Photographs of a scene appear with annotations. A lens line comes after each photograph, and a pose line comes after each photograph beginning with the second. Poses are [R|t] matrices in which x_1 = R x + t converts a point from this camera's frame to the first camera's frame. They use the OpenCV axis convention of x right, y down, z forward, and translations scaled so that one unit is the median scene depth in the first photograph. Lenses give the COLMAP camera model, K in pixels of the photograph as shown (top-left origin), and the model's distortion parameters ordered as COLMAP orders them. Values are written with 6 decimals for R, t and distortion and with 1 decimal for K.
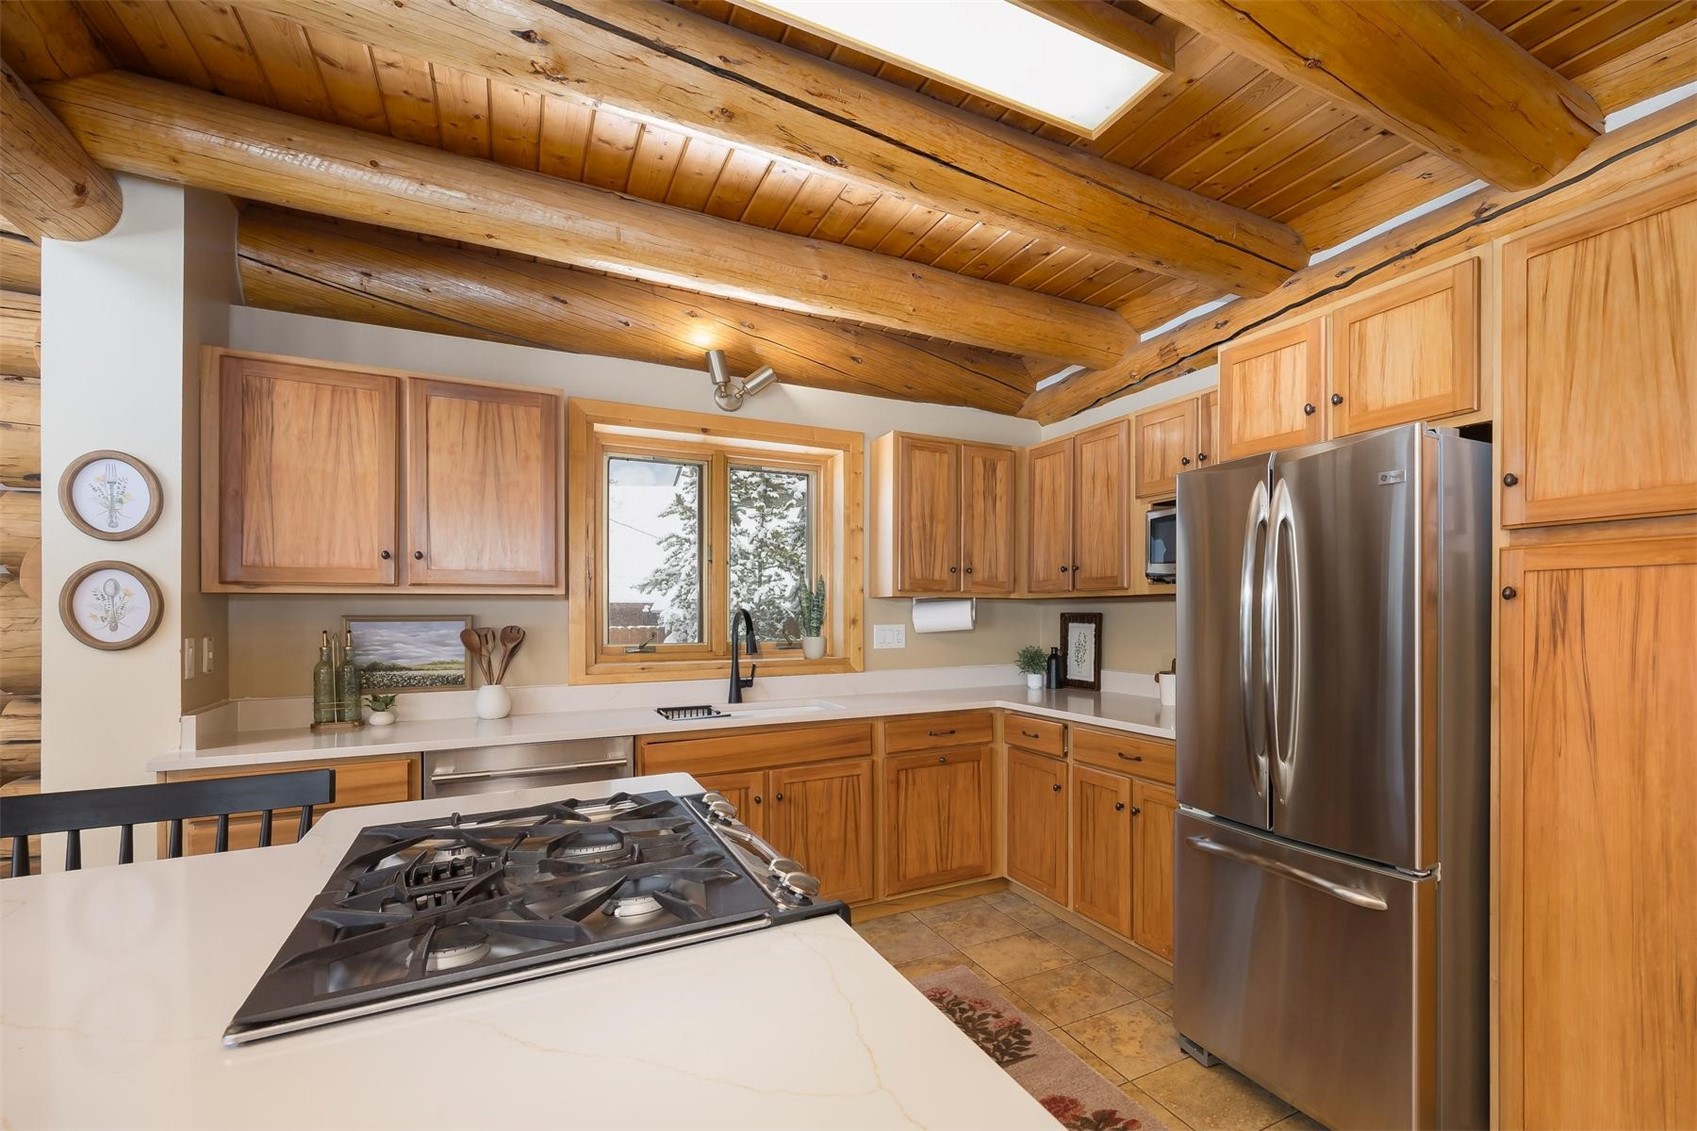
lens RADIAL K [[935.4, 0, 848.9], [0, 935.4, 570.6], [0, 0, 1]] dist [-0.004933, 0.002530]
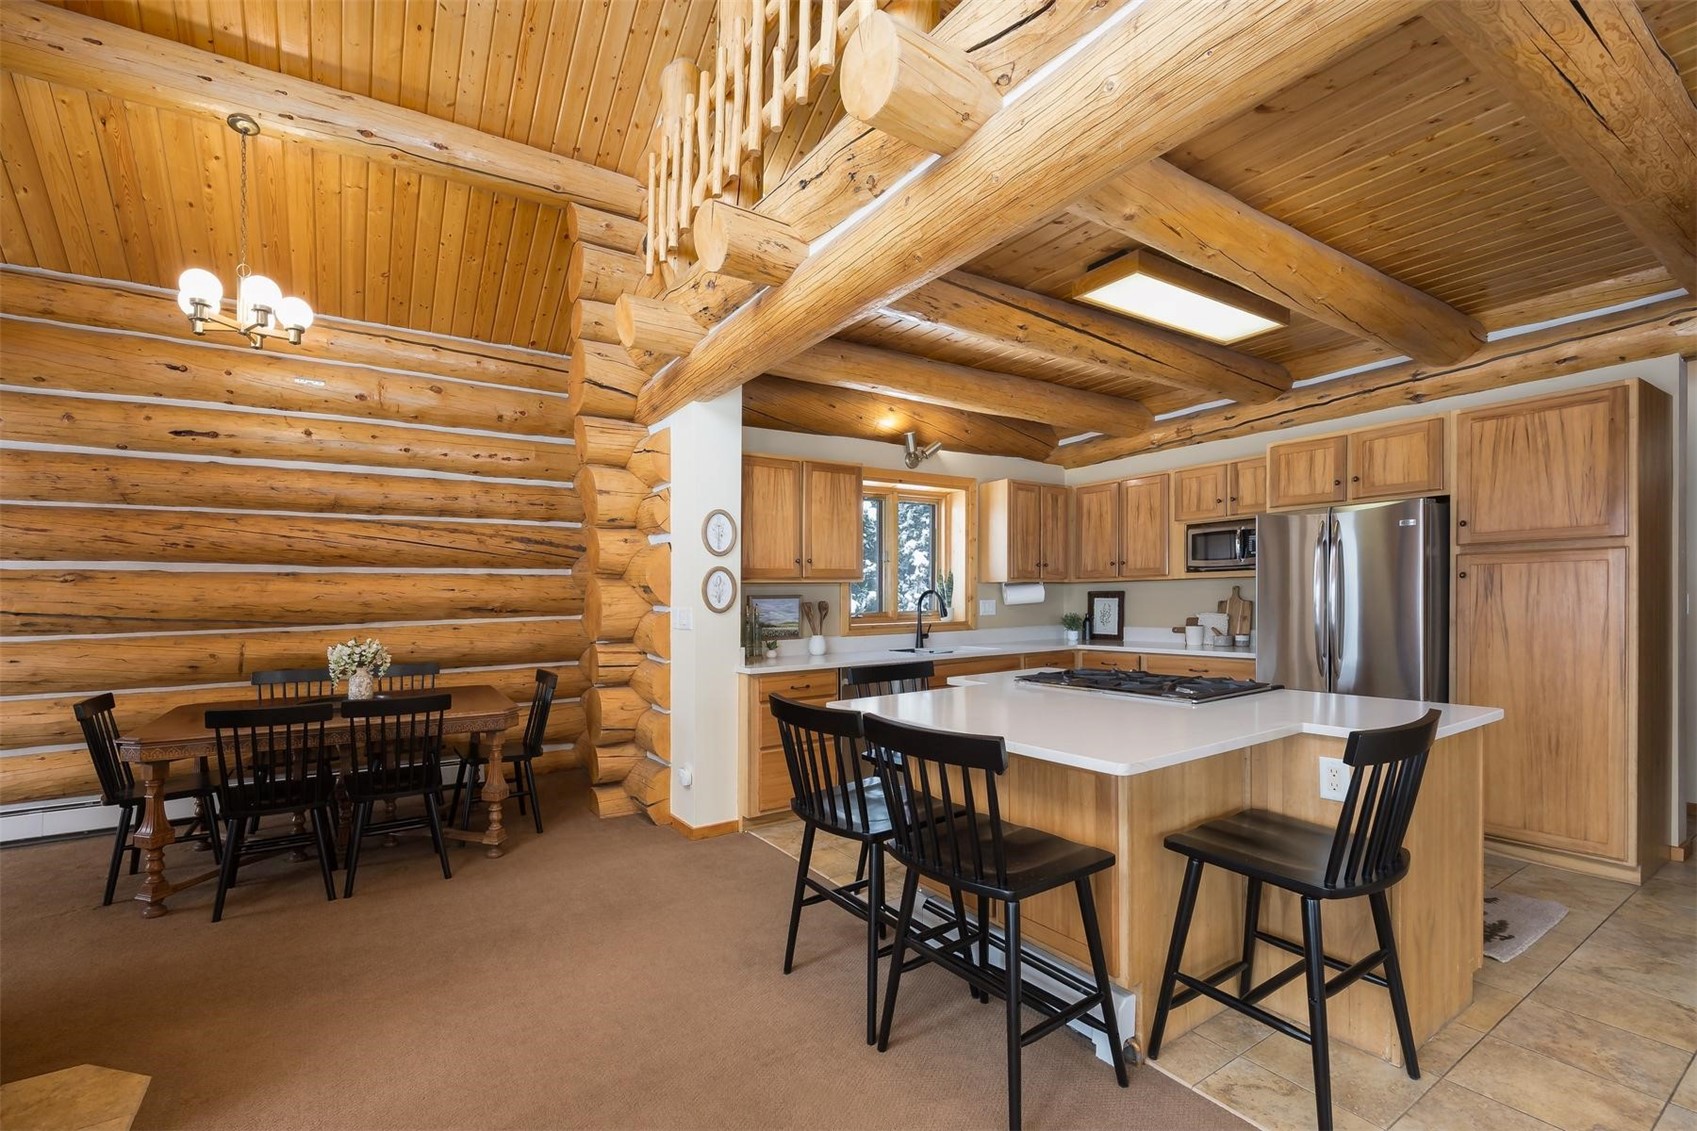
lens RADIAL K [[694.2, 0, 850.1], [0, 694.2, 569.5], [0, 0, 1]] dist [-0.000031, -0.000007]
pose [[0.999907, -0.011061, 0.007933, -0.358813], [0.011004, 0.999914, 0.007126, -0.007597], [-0.008011, -0.007038, 0.999943, -0.298228]]
